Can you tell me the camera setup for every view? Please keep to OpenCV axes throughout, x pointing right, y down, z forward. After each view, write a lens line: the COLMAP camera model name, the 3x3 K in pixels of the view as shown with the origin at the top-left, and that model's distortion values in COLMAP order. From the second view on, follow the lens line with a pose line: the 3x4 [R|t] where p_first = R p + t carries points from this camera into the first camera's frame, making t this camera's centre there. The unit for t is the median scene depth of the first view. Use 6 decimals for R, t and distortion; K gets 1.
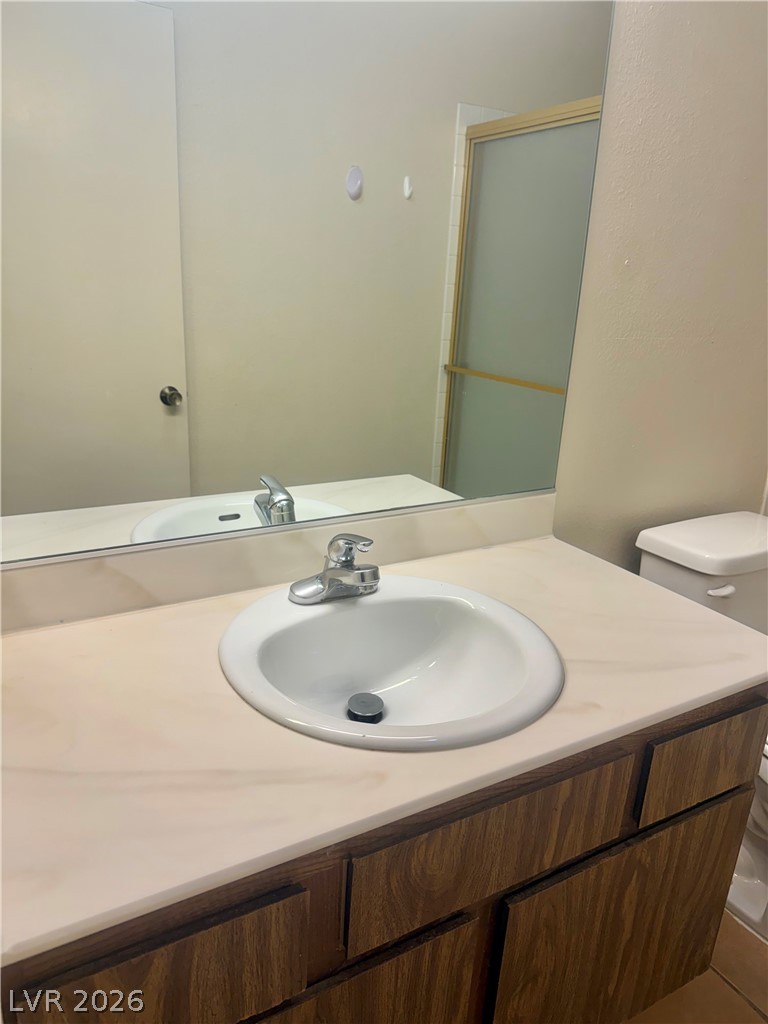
lens RADIAL K [[707.4, 0, 378.8], [0, 707.4, 504.5], [0, 0, 1]] dist [0.005490, -0.018258]
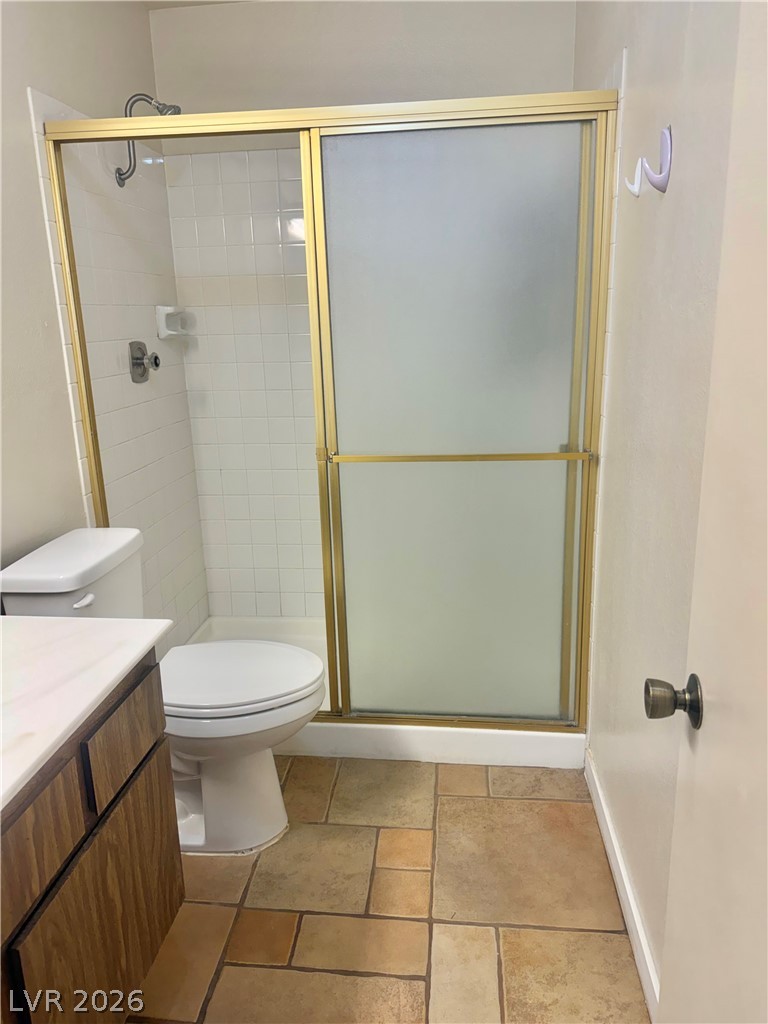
lens RADIAL K [[707.4, 0, 379.2], [0, 707.4, 507.3], [0, 0, 1]] dist [0.005490, -0.018258]
pose [[0.580739, -0.266827, 0.769120, -0.114225], [0.289960, 0.950598, 0.110846, -0.014355], [-0.760700, 0.158641, 0.629419, -0.147566]]
